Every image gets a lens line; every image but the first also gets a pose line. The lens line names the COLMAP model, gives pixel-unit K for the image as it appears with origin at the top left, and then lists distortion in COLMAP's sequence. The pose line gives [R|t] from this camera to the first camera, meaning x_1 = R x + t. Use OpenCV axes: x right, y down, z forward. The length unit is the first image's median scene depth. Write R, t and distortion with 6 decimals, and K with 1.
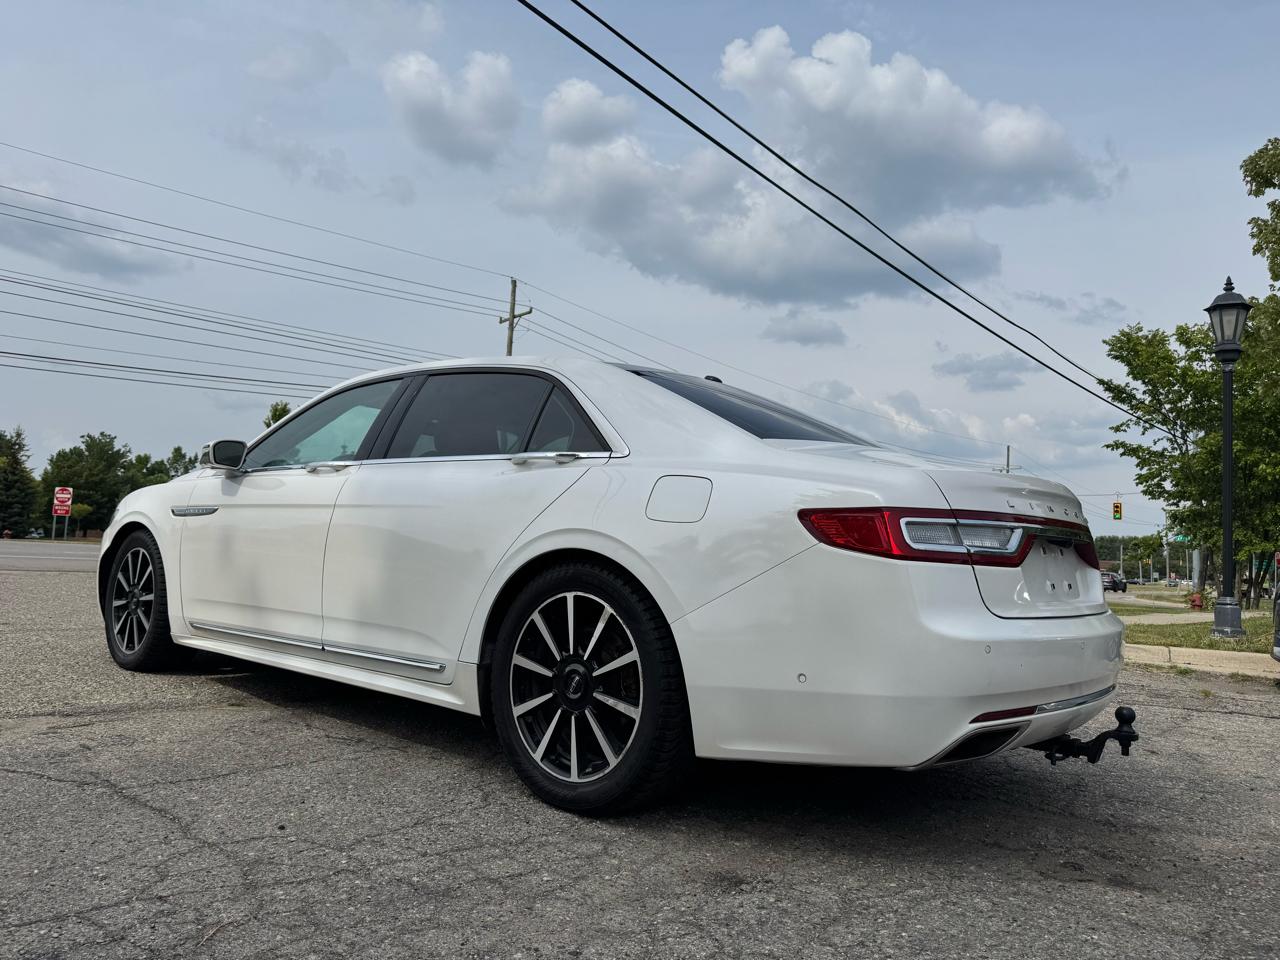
lens RADIAL K [[925.9, 0, 669.2], [0, 925.9, 471.6], [0, 0, 1]] dist [0.022461, -0.031183]
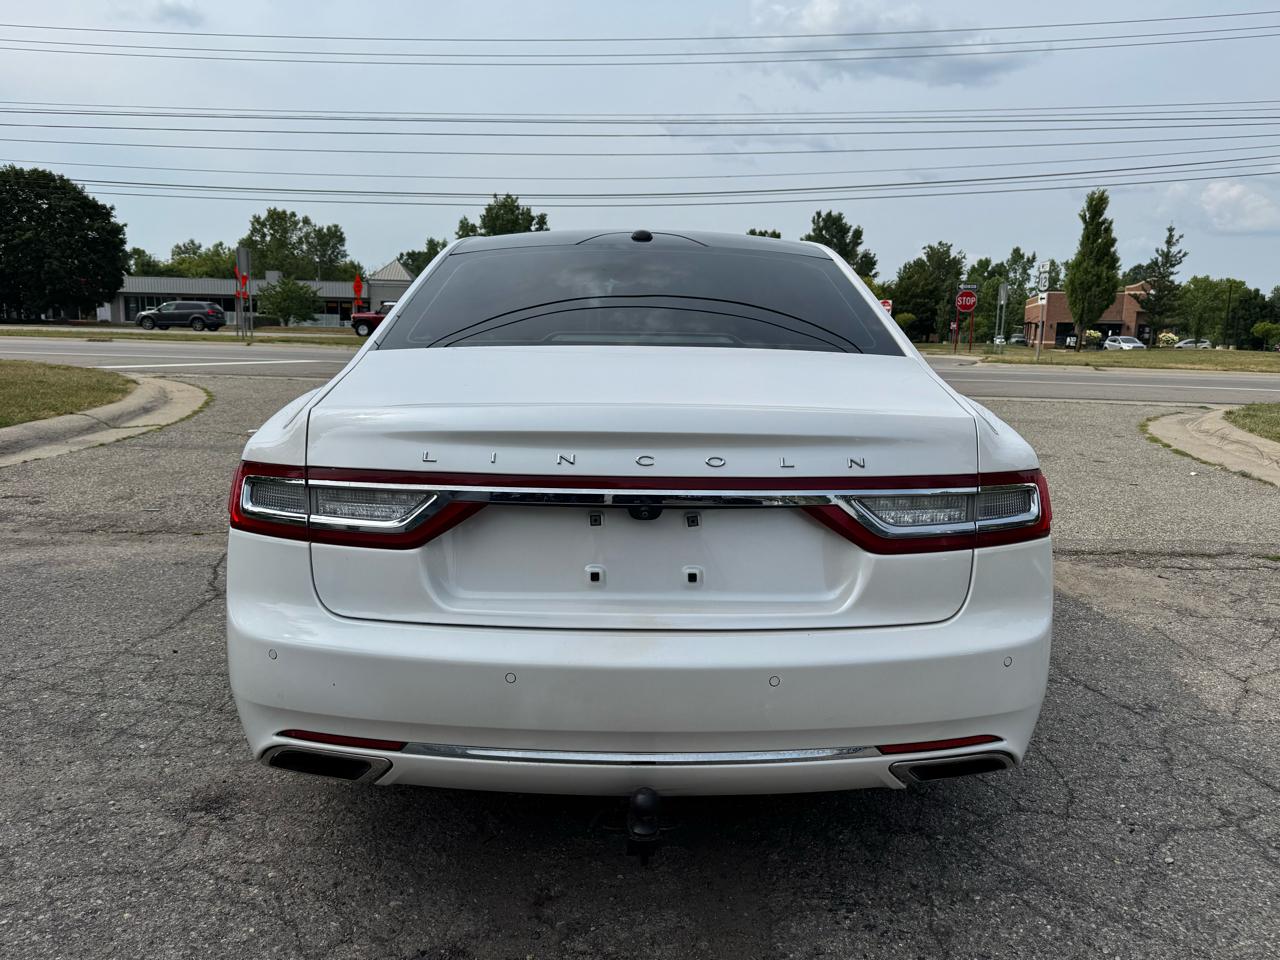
lens RADIAL K [[925.9, 0, 647.0], [0, 925.9, 475.5], [0, 0, 1]] dist [0.022461, -0.031183]
pose [[0.621395, 0.093634, -0.777882, 0.847784], [0.082445, 0.979507, 0.183763, -0.054454], [0.779148, -0.178322, 0.600941, 0.604039]]
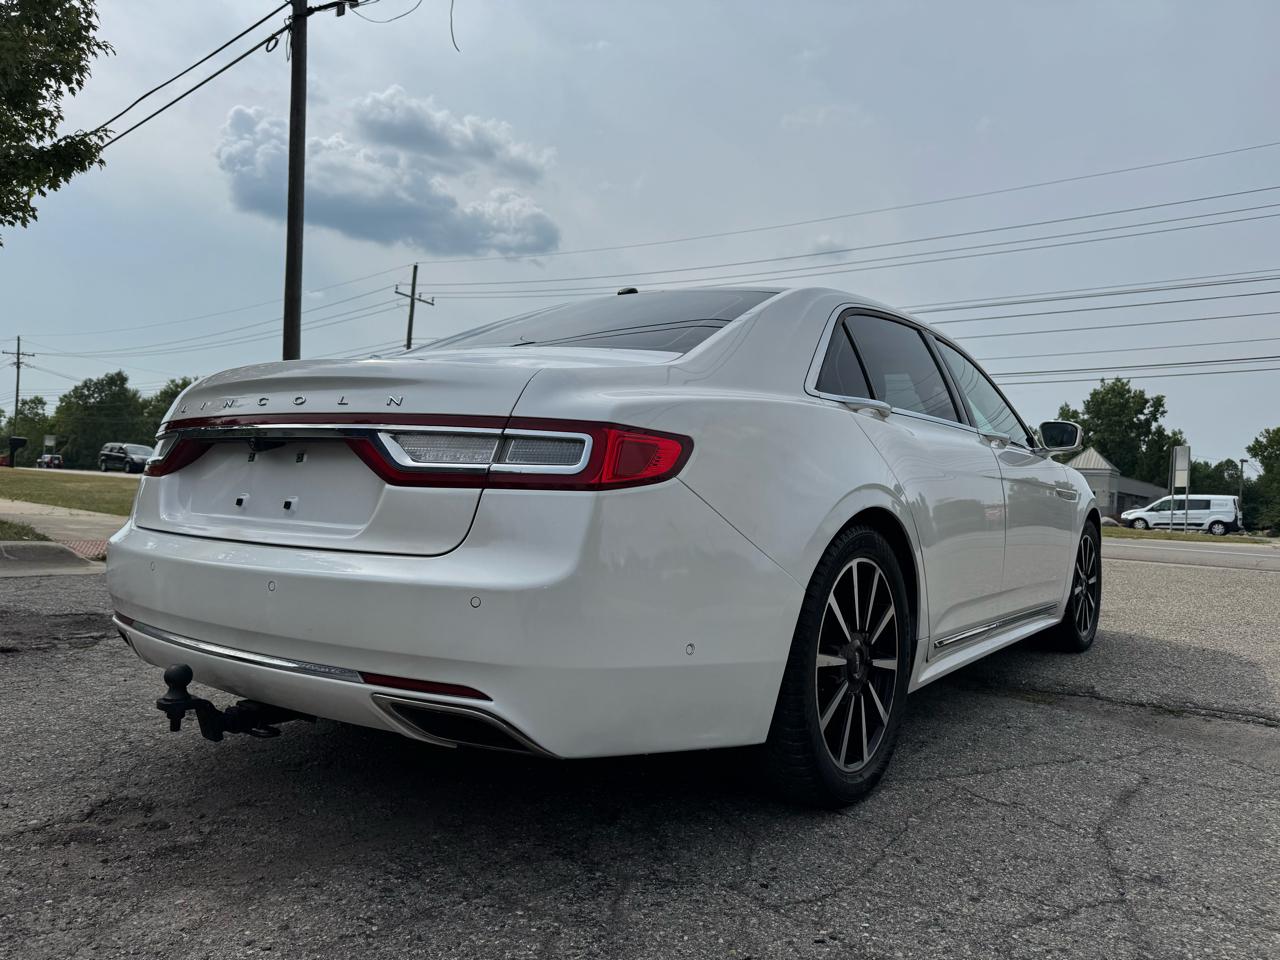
lens RADIAL K [[925.9, 0, 630.4], [0, 925.9, 477.5], [0, 0, 1]] dist [0.022461, -0.031183]
pose [[0.013973, -0.067194, -0.997642, 1.098817], [0.050801, 0.996499, -0.066405, 0.157515], [0.998611, -0.049753, 0.017337, 1.207924]]
